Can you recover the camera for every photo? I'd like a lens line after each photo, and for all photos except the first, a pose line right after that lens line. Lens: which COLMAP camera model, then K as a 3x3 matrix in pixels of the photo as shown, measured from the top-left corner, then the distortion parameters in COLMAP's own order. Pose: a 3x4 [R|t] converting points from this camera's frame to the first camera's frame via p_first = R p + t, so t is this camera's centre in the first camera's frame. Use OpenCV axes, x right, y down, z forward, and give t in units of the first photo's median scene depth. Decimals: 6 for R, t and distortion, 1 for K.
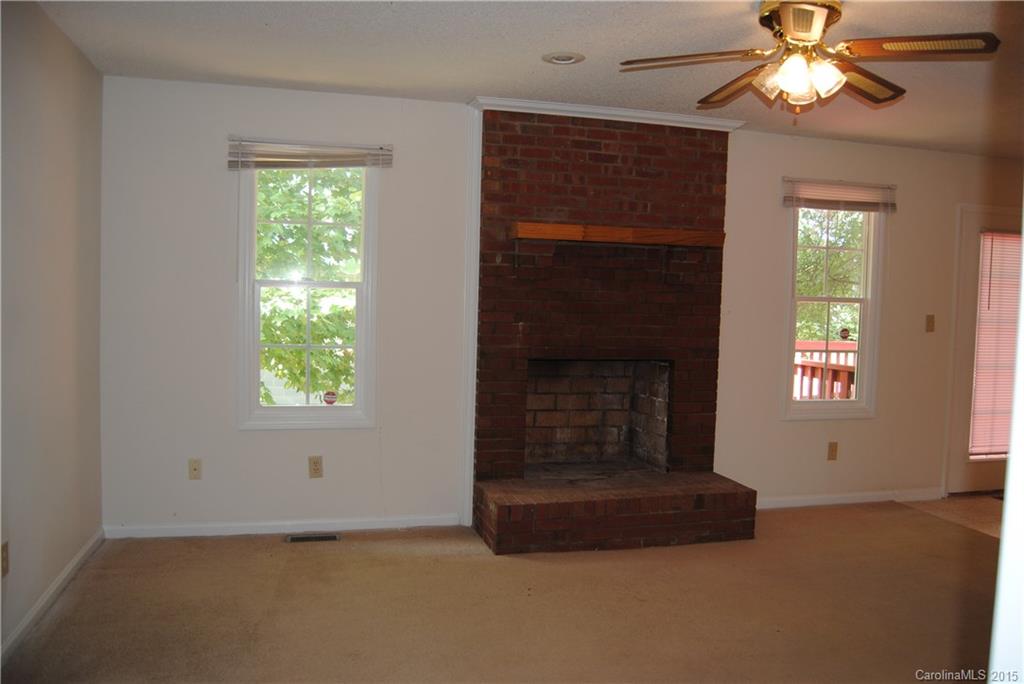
lens RADIAL K [[814.0, 0, 512.0], [0, 814.0, 342.0], [0, 0, 1]] dist [-0.083150, 0.017167]
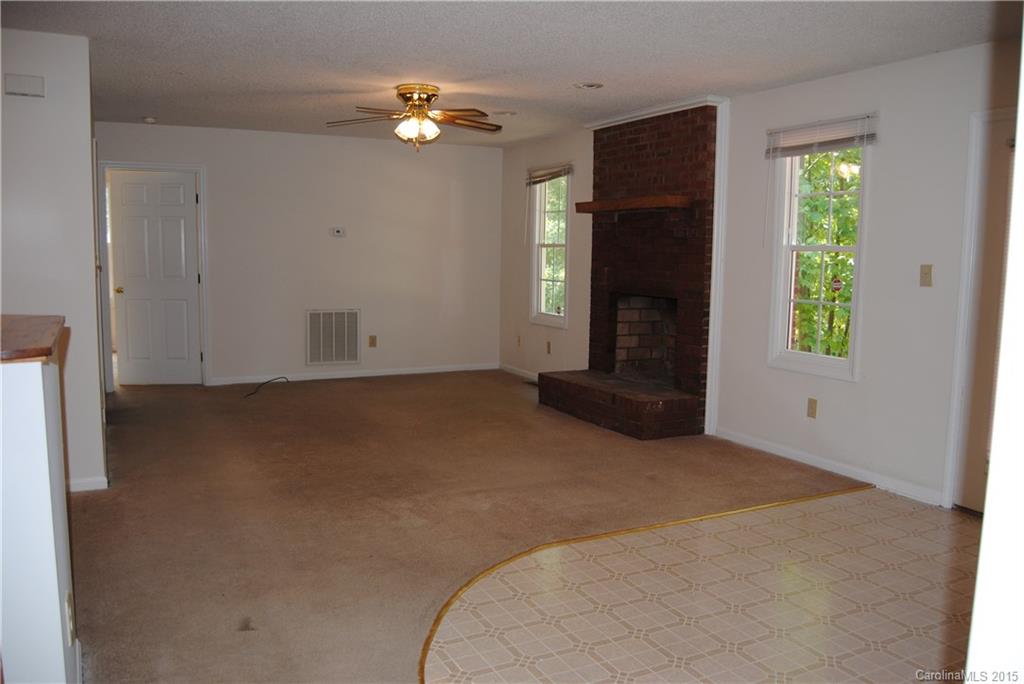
lens RADIAL K [[814.0, 0, 512.0], [0, 814.0, 342.0], [0, 0, 1]] dist [-0.083150, 0.017167]
pose [[0.207900, 0.089994, -0.974001, 1.400953], [-0.053078, 0.995329, 0.080635, 0.000662], [0.976709, 0.034934, 0.211706, 0.500994]]
